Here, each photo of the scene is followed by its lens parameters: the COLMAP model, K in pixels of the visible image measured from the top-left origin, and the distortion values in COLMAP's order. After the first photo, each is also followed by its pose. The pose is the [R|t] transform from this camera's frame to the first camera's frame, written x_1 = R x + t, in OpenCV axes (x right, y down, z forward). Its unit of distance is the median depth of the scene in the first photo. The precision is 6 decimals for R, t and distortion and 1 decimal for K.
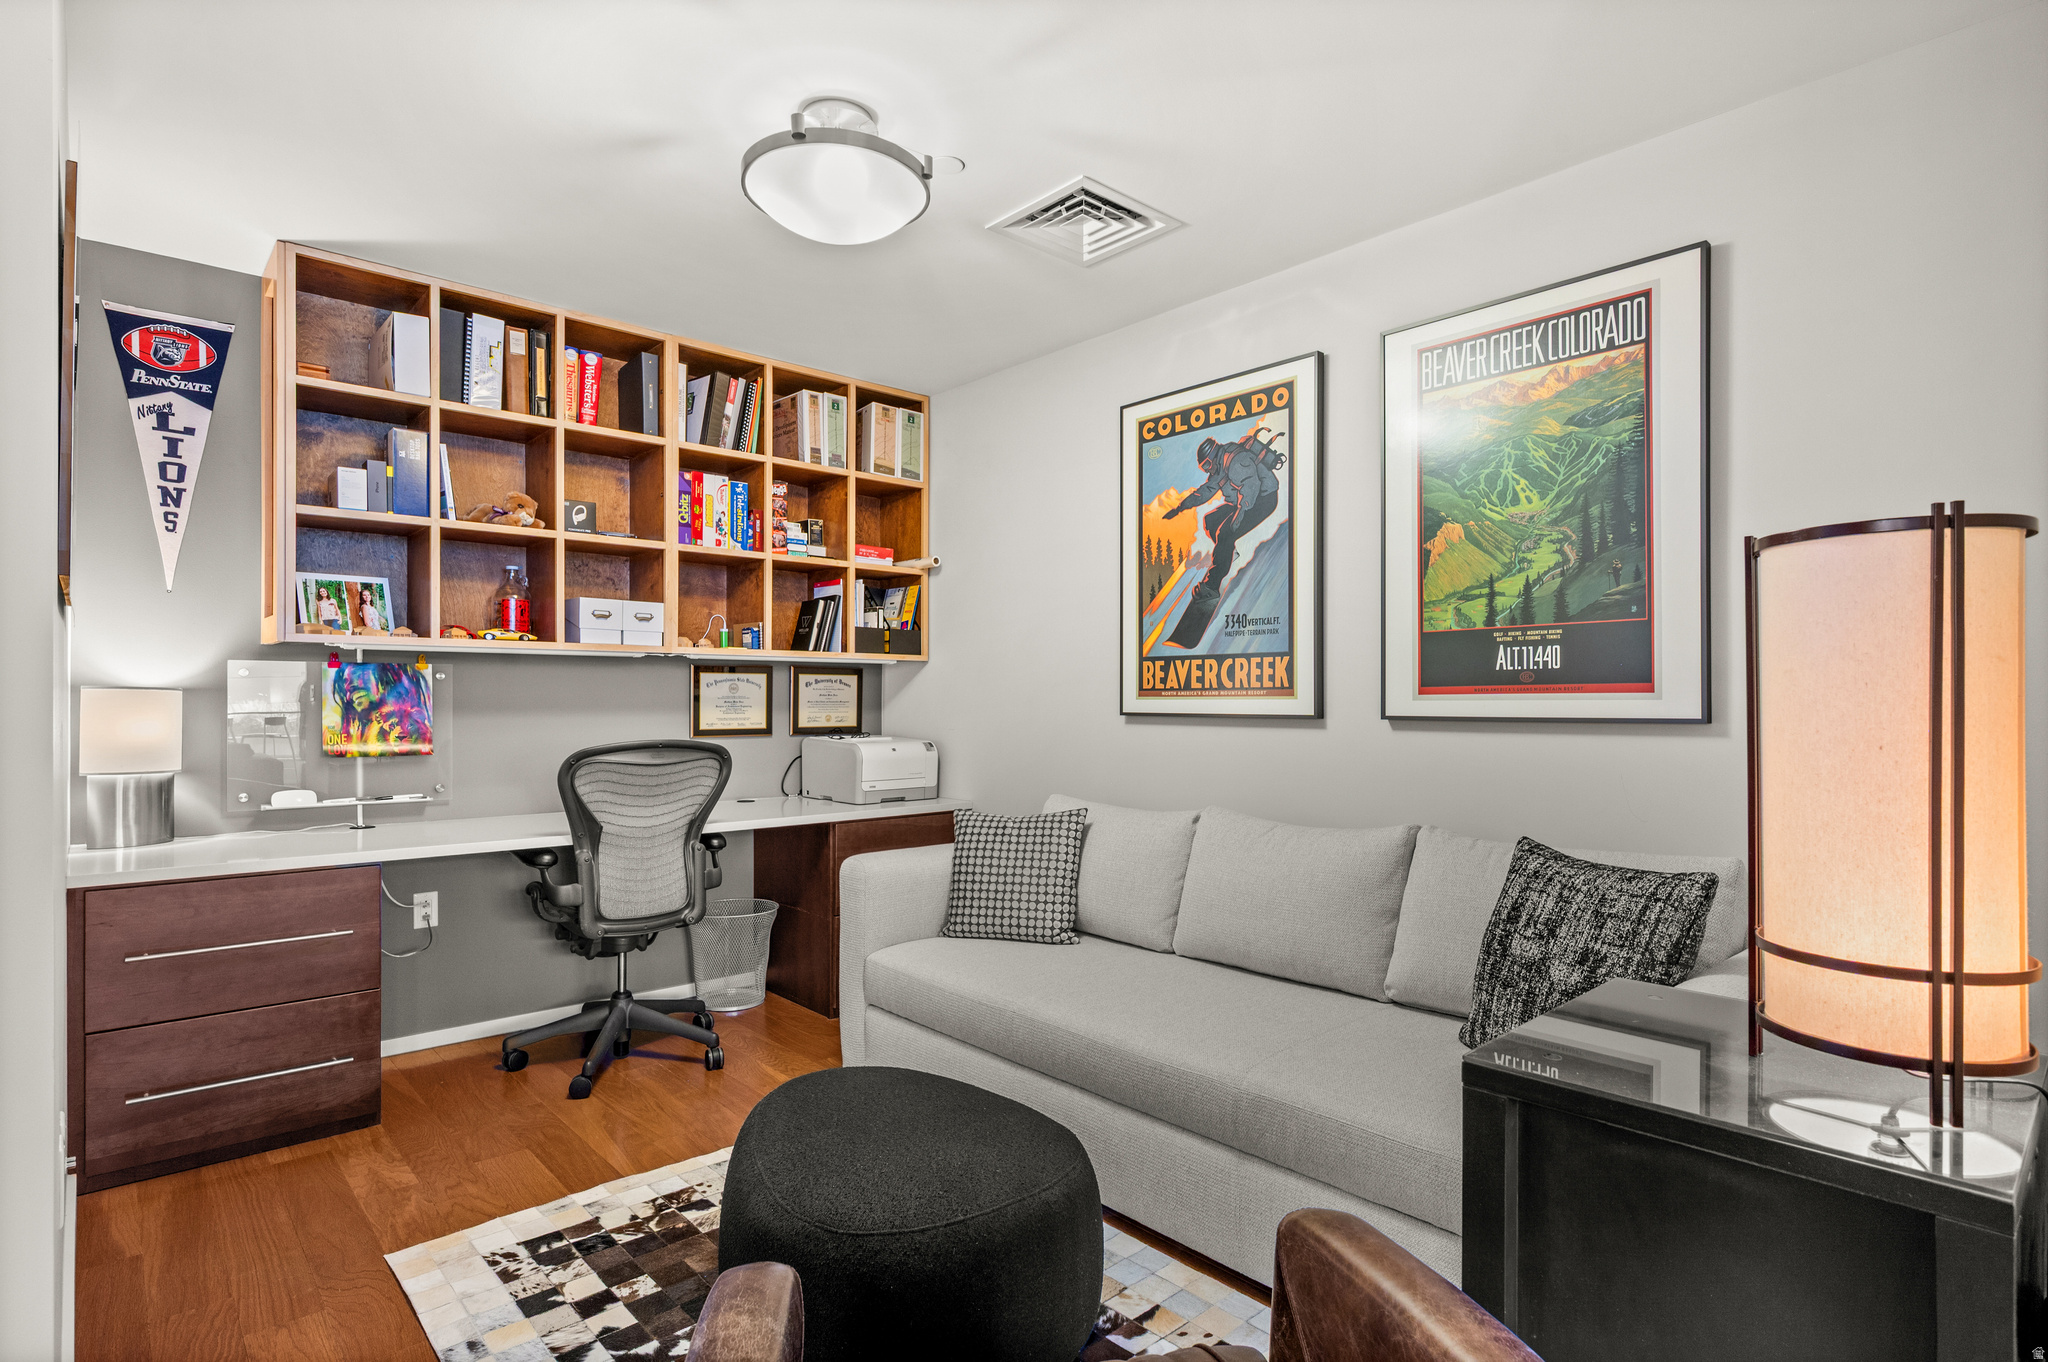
lens RADIAL K [[1035.5, 0, 1026.3], [0, 1035.5, 694.7], [0, 0, 1]] dist [-0.000611, -0.000085]
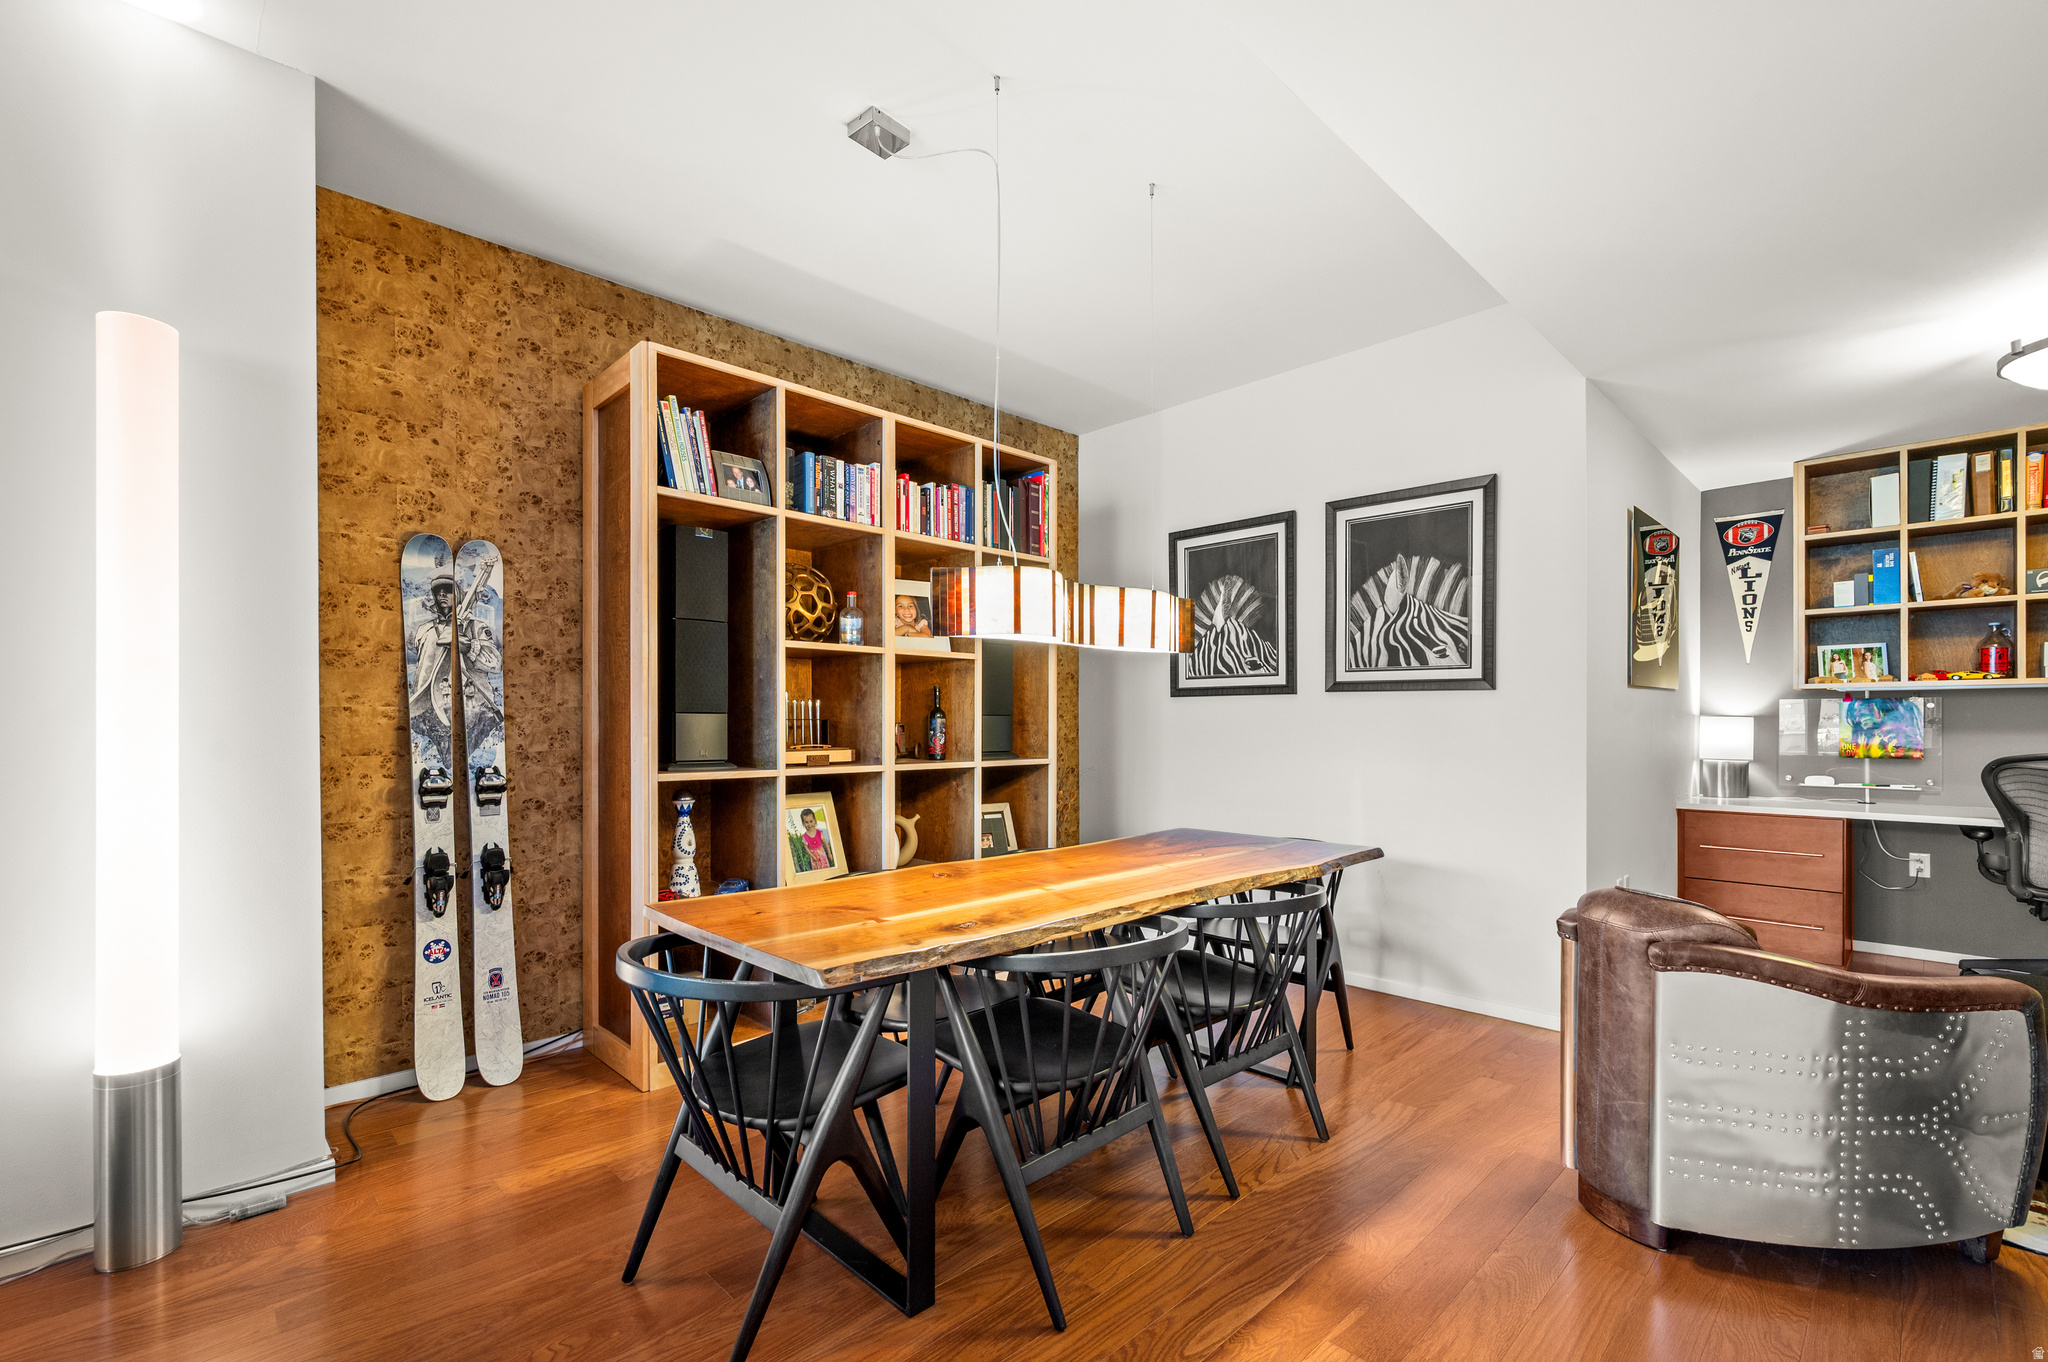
lens RADIAL K [[893.2, 0, 1018.3], [0, 893.2, 725.4], [0, 0, 1]] dist [-0.007311, 0.000298]
pose [[0.032351, 0.003113, -0.999472, 0.705308], [0.005733, 0.999978, 0.003300, -0.001797], [0.999460, -0.005836, 0.032333, -0.353232]]
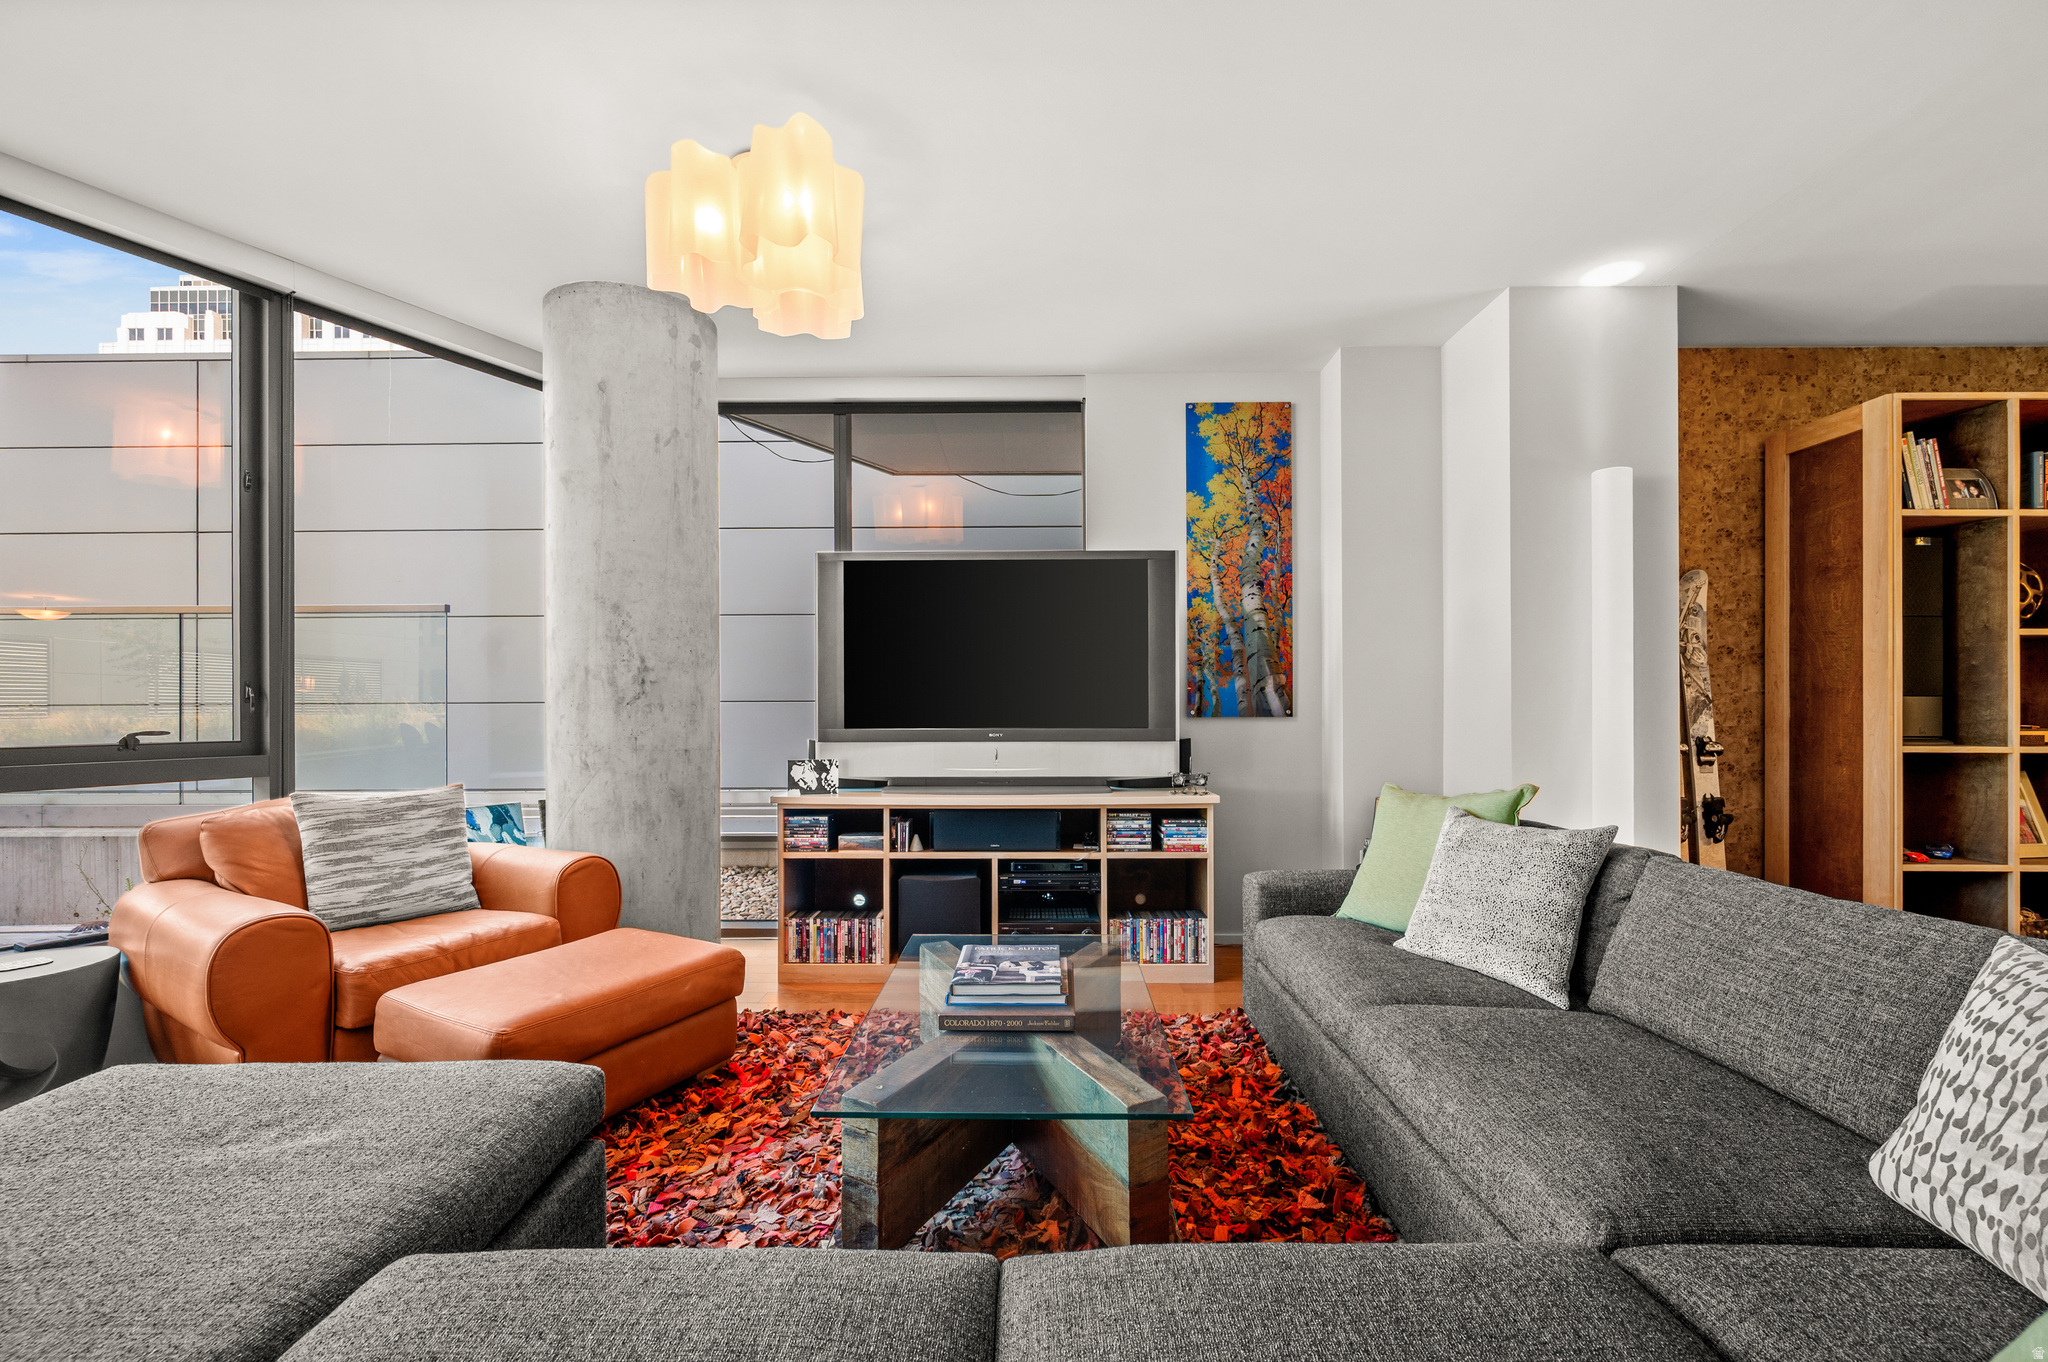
lens RADIAL K [[829.8, 0, 1015.4], [0, 829.8, 705.7], [0, 0, 1]] dist [-0.004550, -0.000044]
pose [[-0.678221, 0.001471, -0.734856, 1.288756], [0.005798, 0.999978, -0.003349, -0.004565], [0.734835, -0.006532, -0.678215, -0.810186]]
